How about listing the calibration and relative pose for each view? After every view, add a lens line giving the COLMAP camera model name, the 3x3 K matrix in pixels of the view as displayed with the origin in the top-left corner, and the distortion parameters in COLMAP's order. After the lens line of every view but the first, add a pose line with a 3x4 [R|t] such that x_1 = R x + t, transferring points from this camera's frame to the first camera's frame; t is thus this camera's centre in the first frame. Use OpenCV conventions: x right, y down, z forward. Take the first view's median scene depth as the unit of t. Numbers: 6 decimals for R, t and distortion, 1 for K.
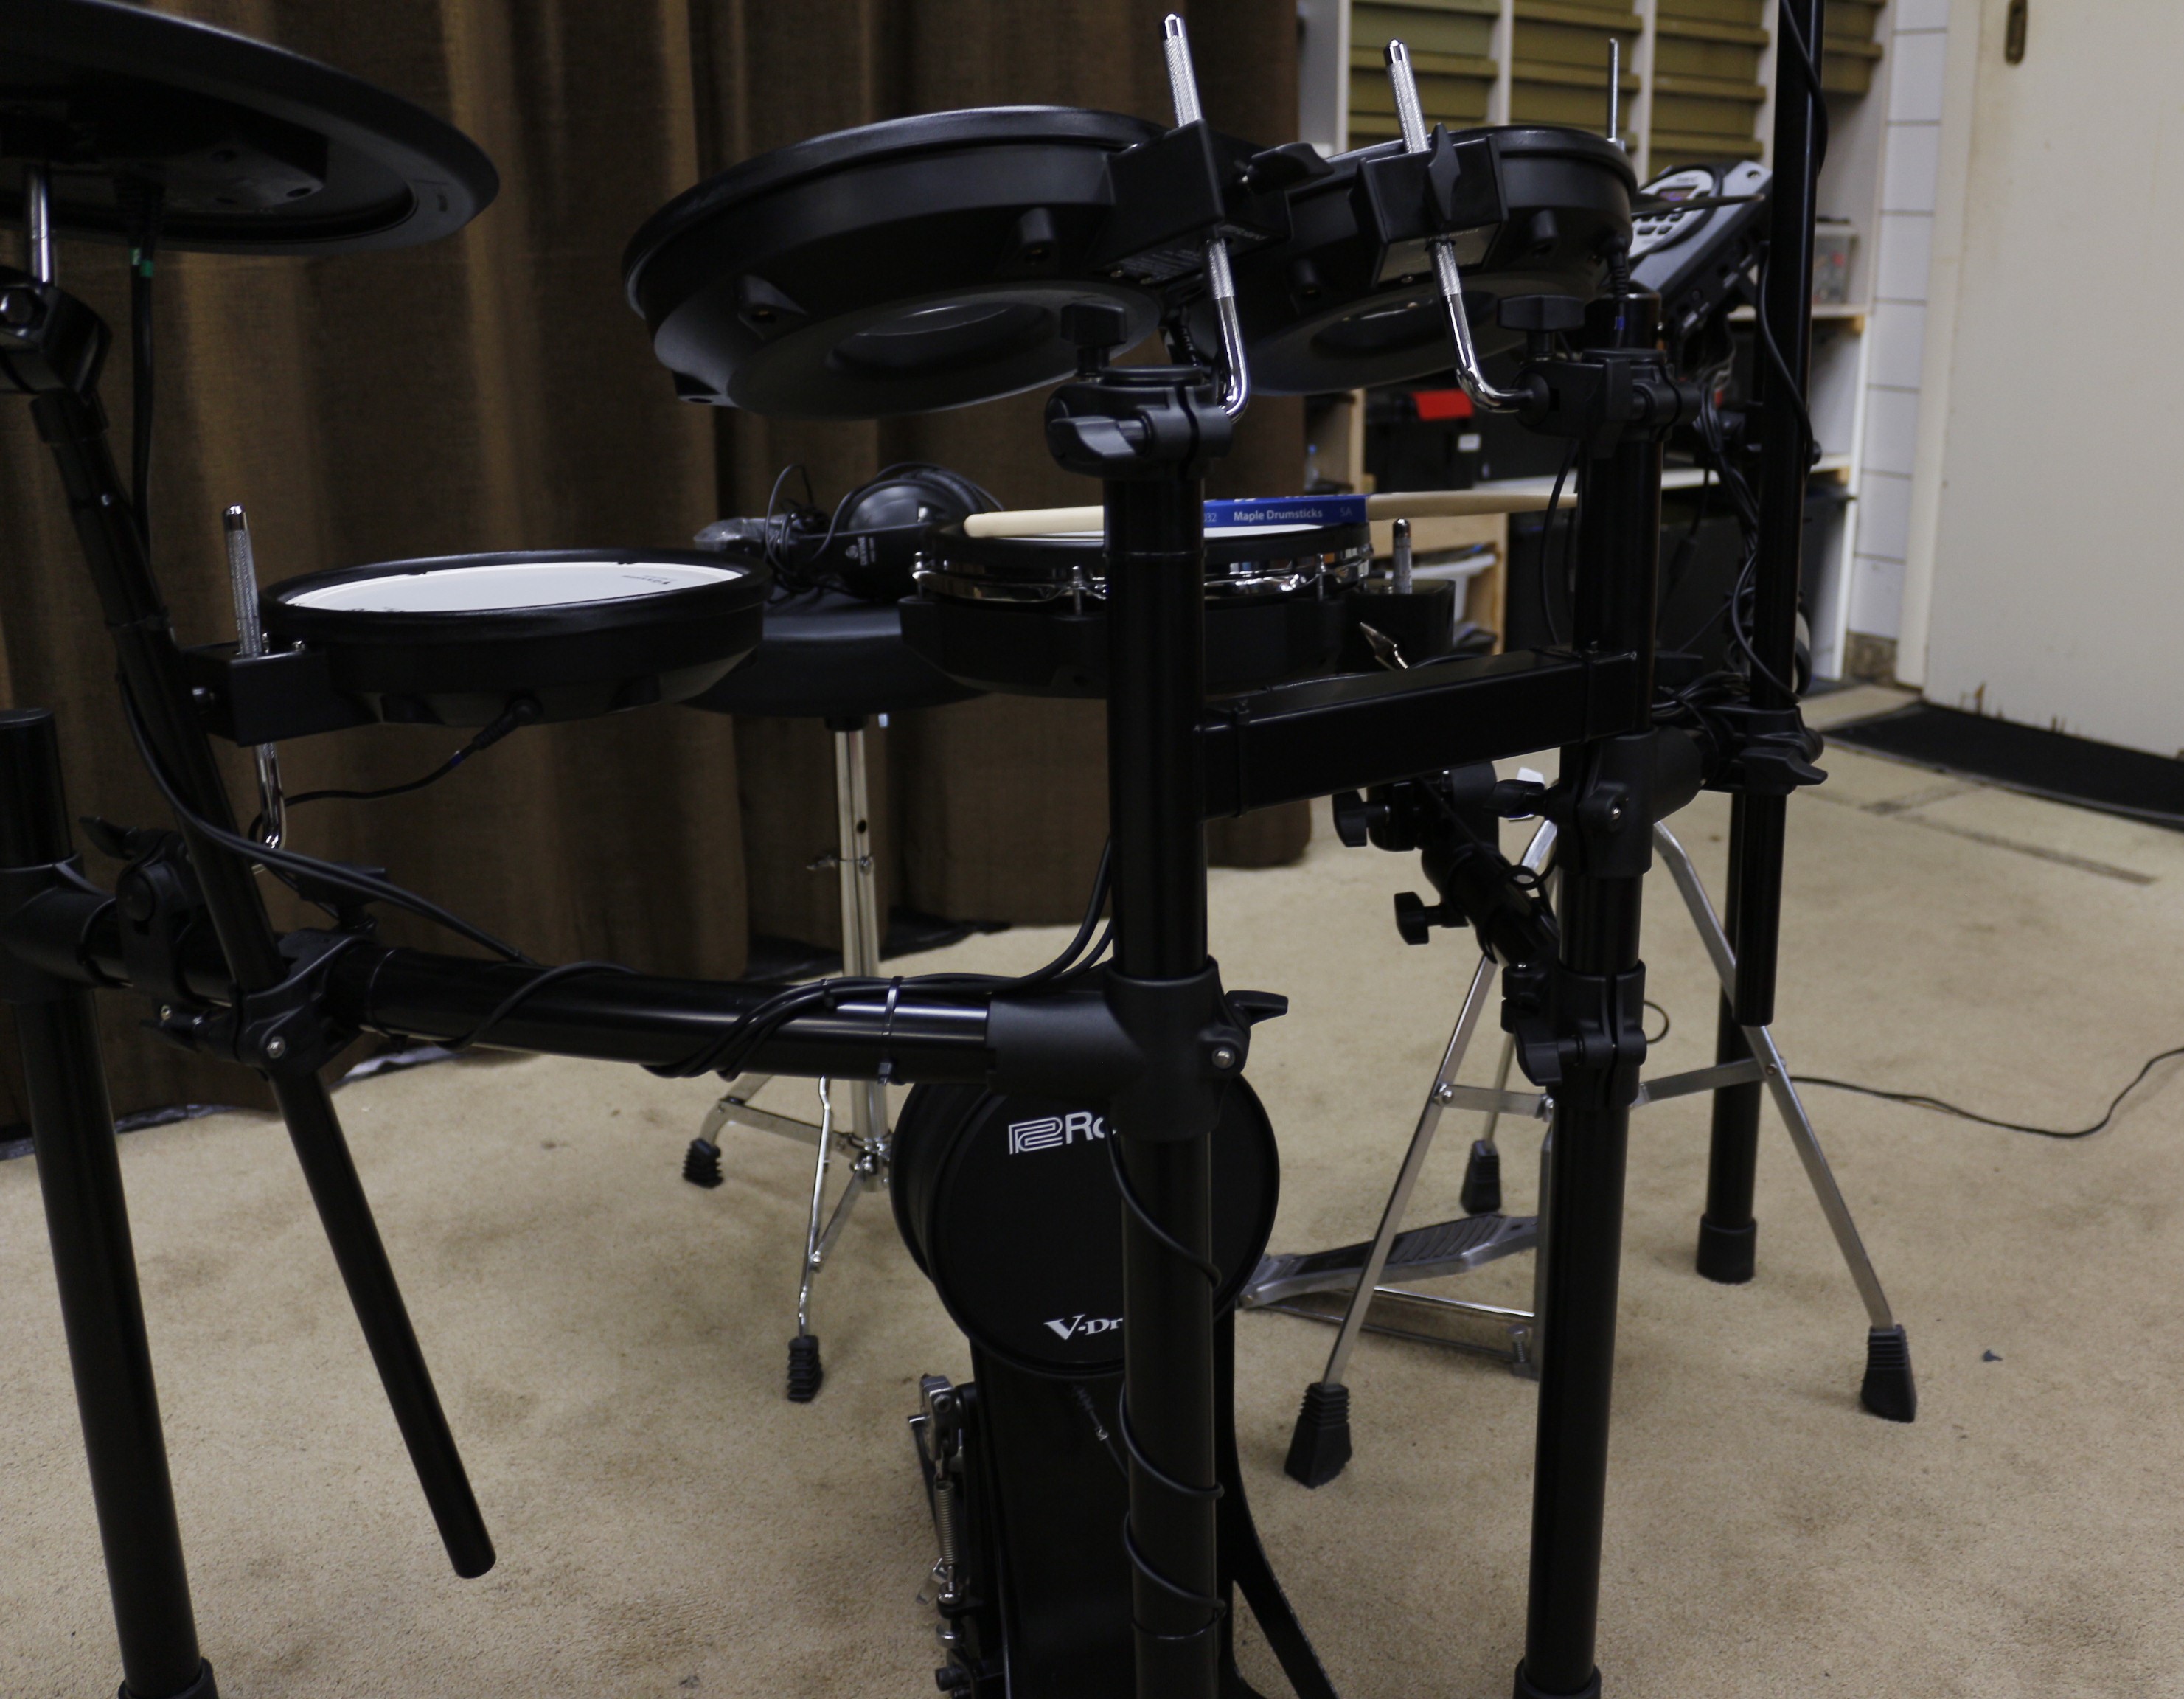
lens RADIAL K [[2087.4, 0, 1167.6], [0, 2087.4, 844.4], [0, 0, 1]] dist [-0.073407, 0.000000]
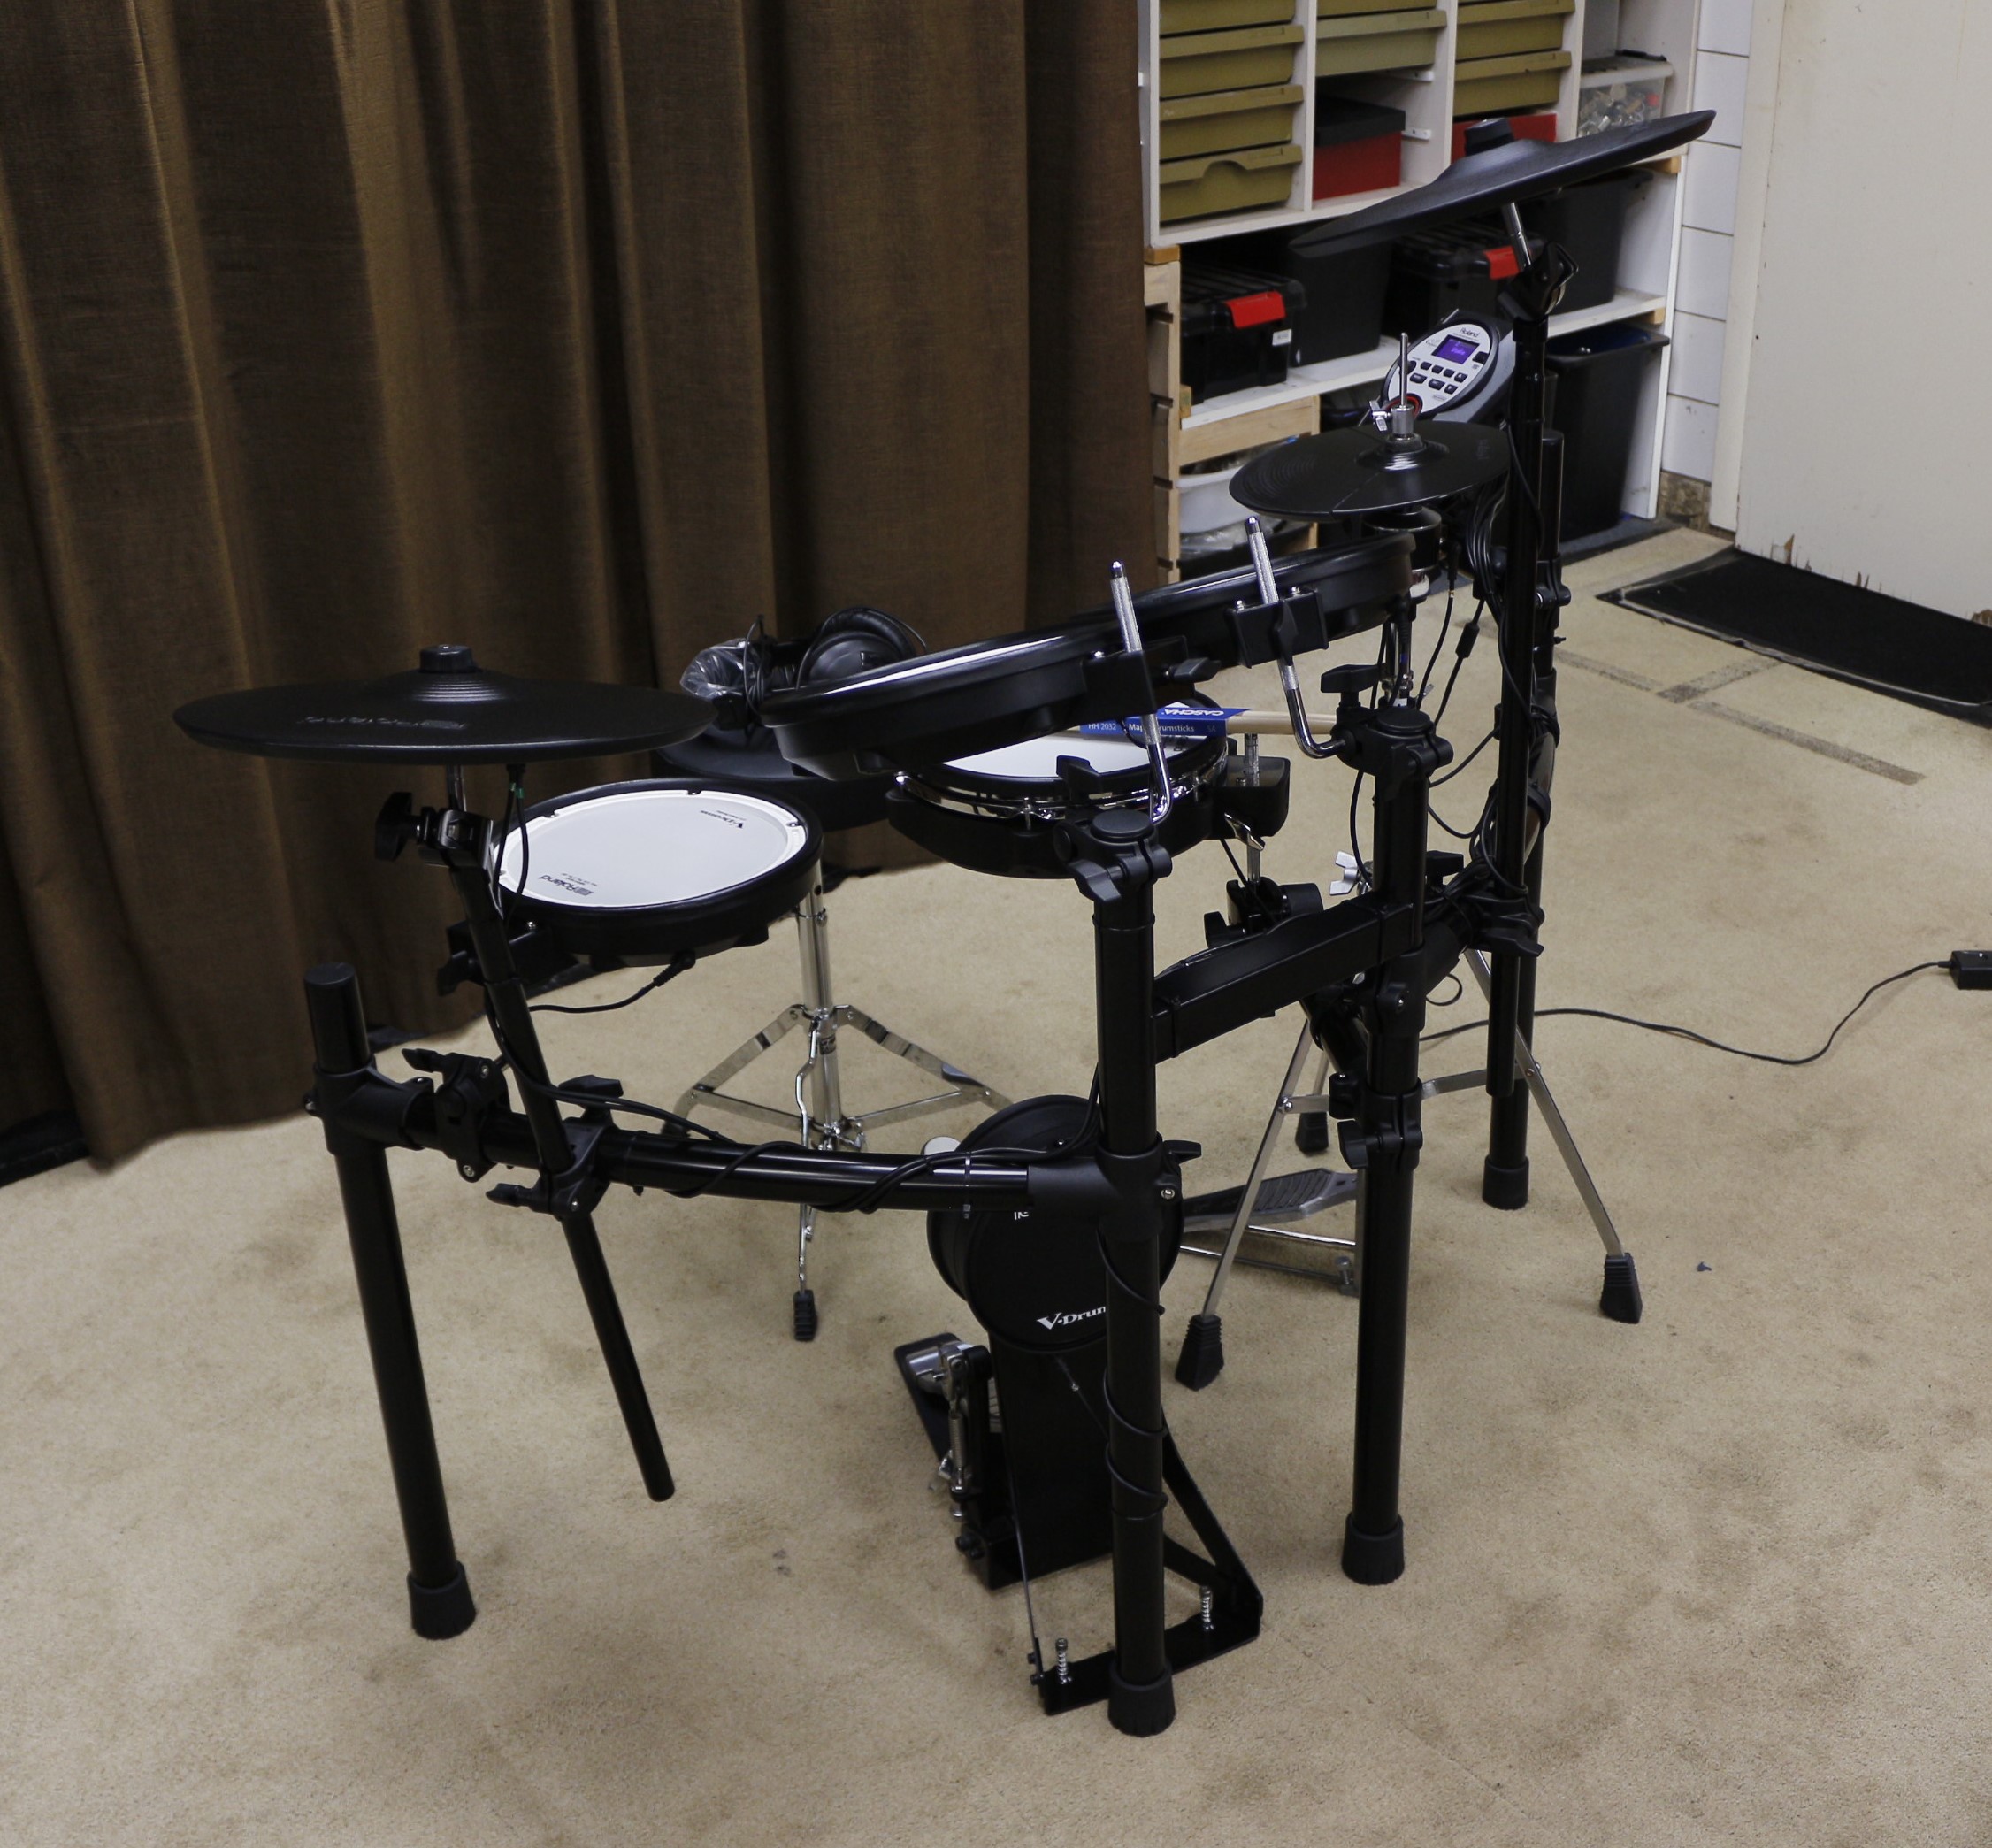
lens RADIAL K [[2491.7, 0, 995.2], [0, 2491.7, 922.4], [0, 0, 1]] dist [-0.041310, 0.000000]
pose [[0.998757, -0.042065, 0.026742, -0.087487], [0.037195, 0.986096, 0.161963, -0.248130], [-0.033183, -0.160767, 0.986434, -0.529923]]
